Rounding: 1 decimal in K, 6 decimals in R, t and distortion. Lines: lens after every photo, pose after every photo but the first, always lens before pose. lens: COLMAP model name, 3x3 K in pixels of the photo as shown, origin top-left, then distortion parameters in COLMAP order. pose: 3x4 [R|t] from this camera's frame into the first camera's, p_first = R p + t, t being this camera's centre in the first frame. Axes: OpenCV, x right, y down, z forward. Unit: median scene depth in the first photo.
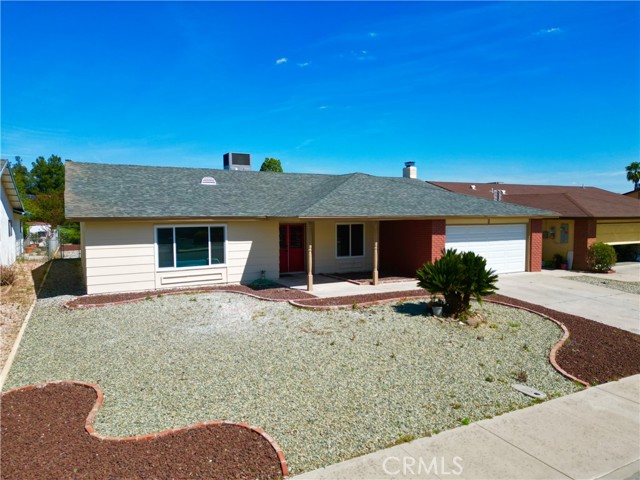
lens RADIAL K [[438.6, 0, 320.0], [0, 438.6, 240.0], [0, 0, 1]] dist [0.090934, 0.000468]
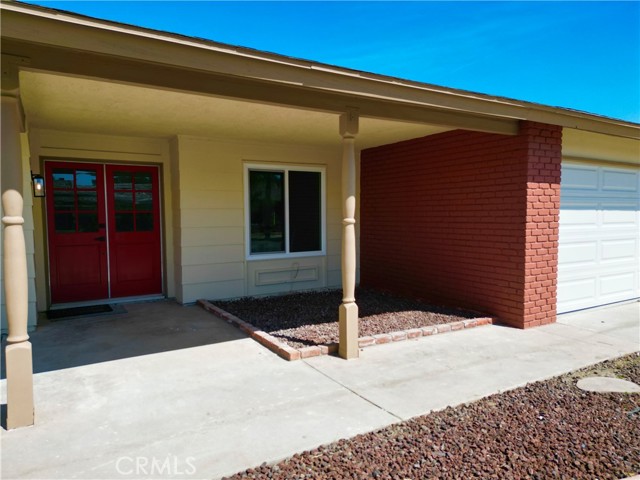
lens RADIAL K [[438.6, 0, 320.0], [0, 438.6, 240.0], [0, 0, 1]] dist [0.090934, 0.000468]
pose [[0.998983, -0.007007, 0.044535, 0.090371], [0.006959, 0.999975, 0.001249, 0.028443], [-0.044542, -0.000938, 0.999007, 0.683643]]
